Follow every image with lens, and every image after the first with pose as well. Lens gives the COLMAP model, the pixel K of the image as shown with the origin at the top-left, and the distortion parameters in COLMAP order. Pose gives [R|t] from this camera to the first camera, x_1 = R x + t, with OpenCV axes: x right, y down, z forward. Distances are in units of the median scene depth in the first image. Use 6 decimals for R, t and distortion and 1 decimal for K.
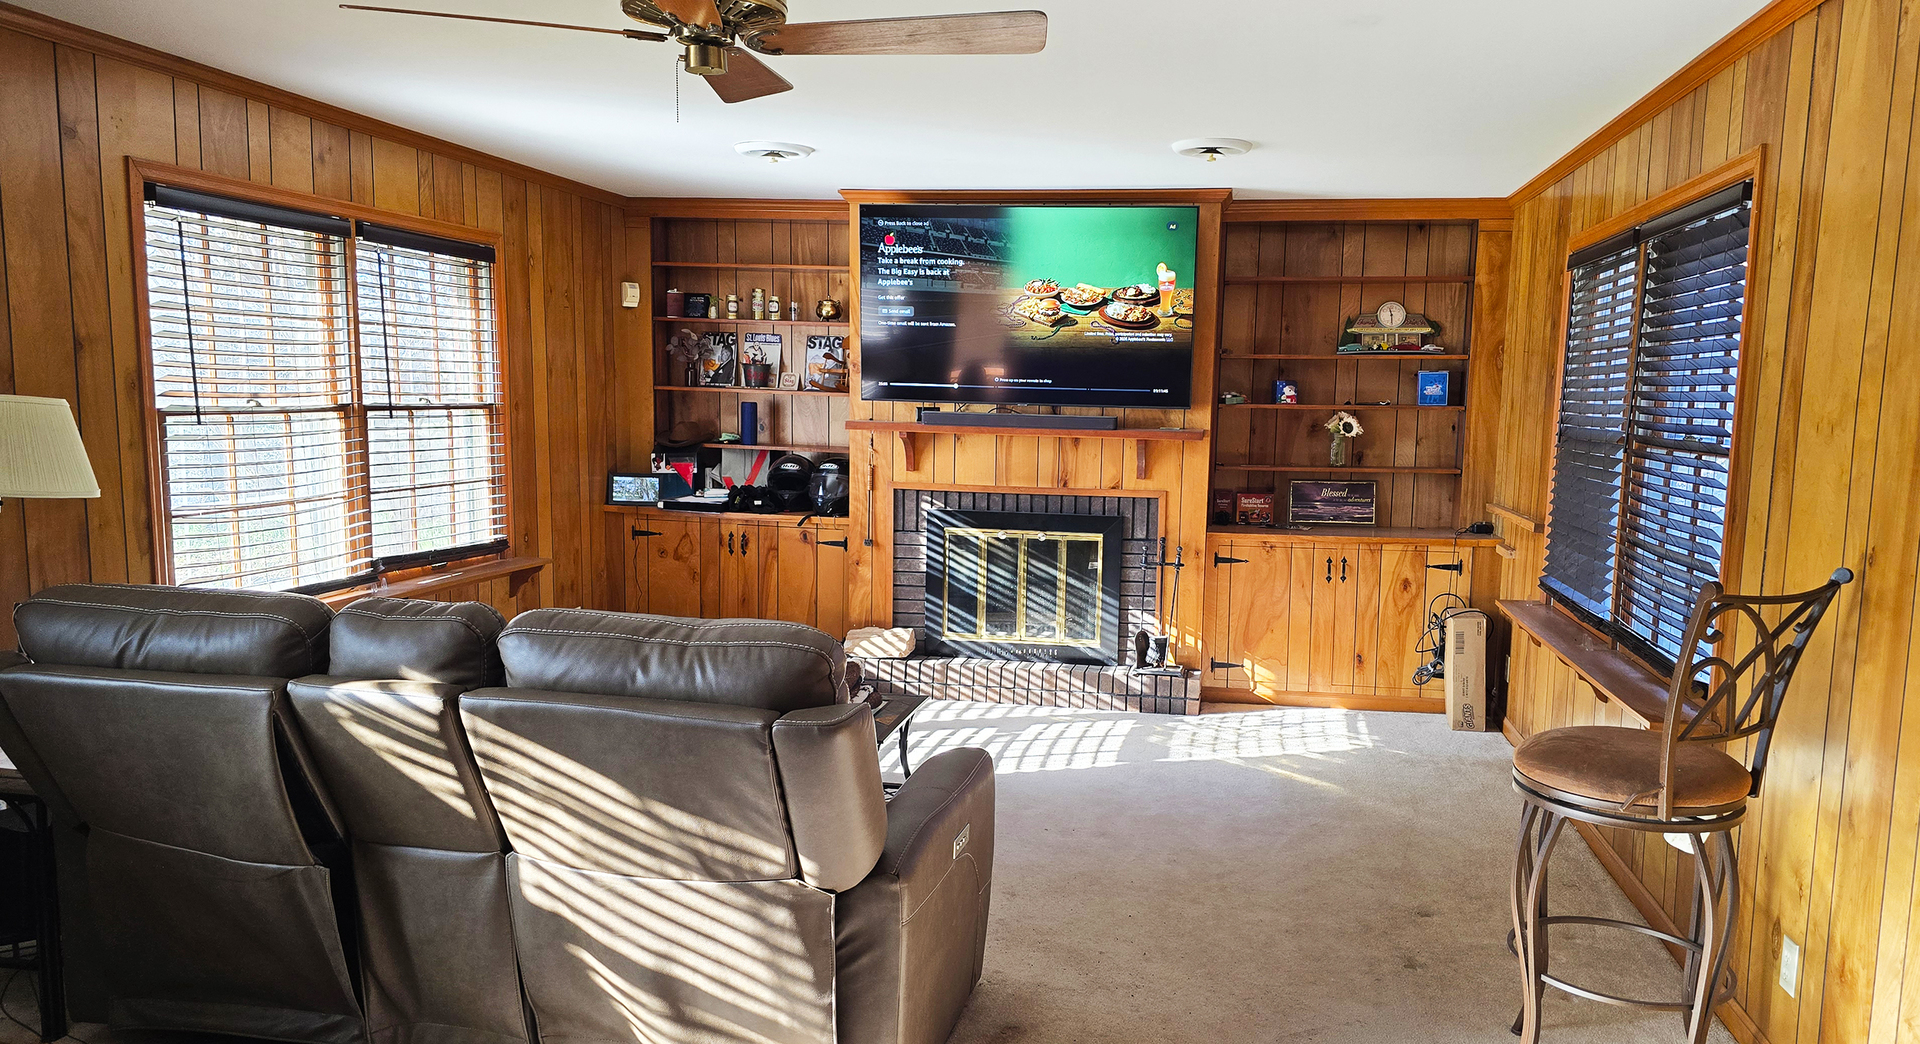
lens RADIAL K [[1315.8, 0, 1036.8], [0, 1315.8, 555.9], [0, 0, 1]] dist [0.092258, -0.000547]
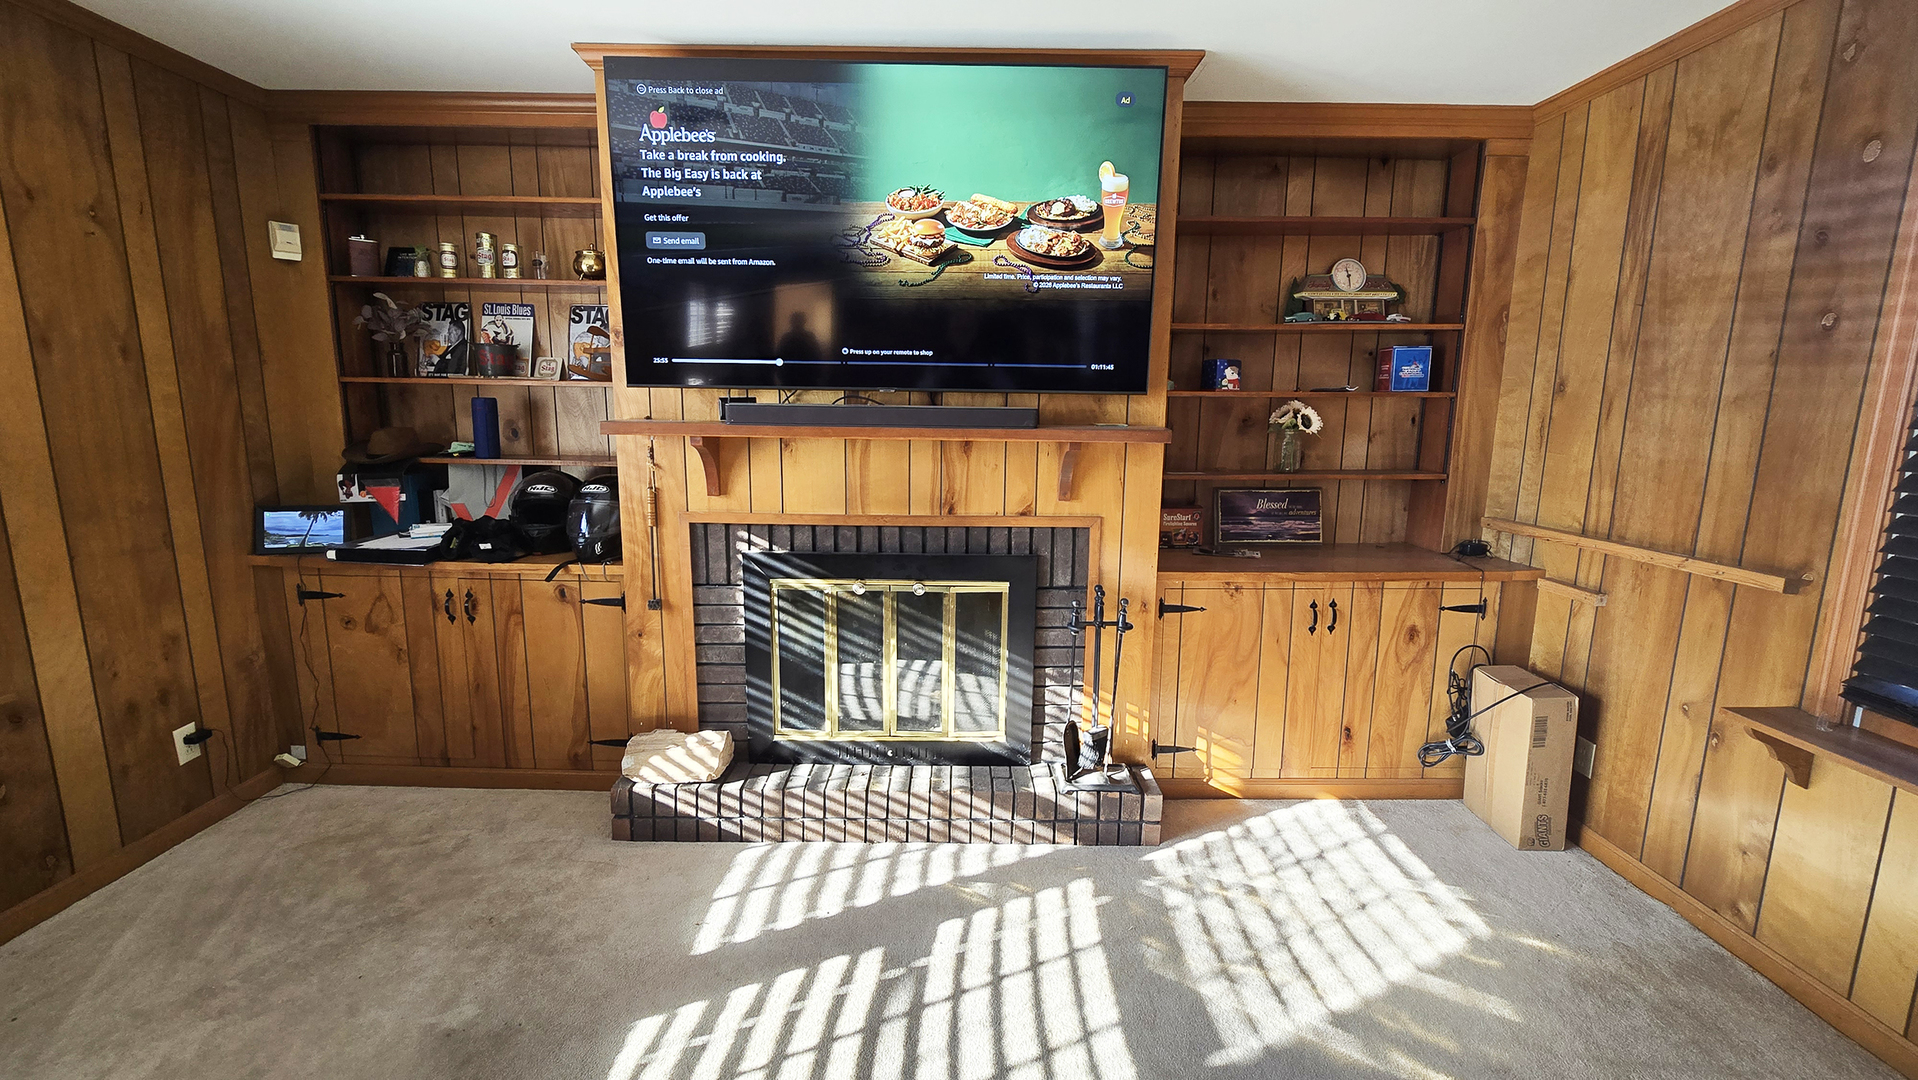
lens RADIAL K [[786.6, 0, 959.0], [0, 786.6, 540.0], [0, 0, 1]] dist [-0.007287, -0.000727]
pose [[0.987151, -0.037587, 0.155308, -0.037294], [0.030212, 0.998313, 0.049574, -0.058519], [-0.156909, -0.044245, 0.986621, 0.596280]]
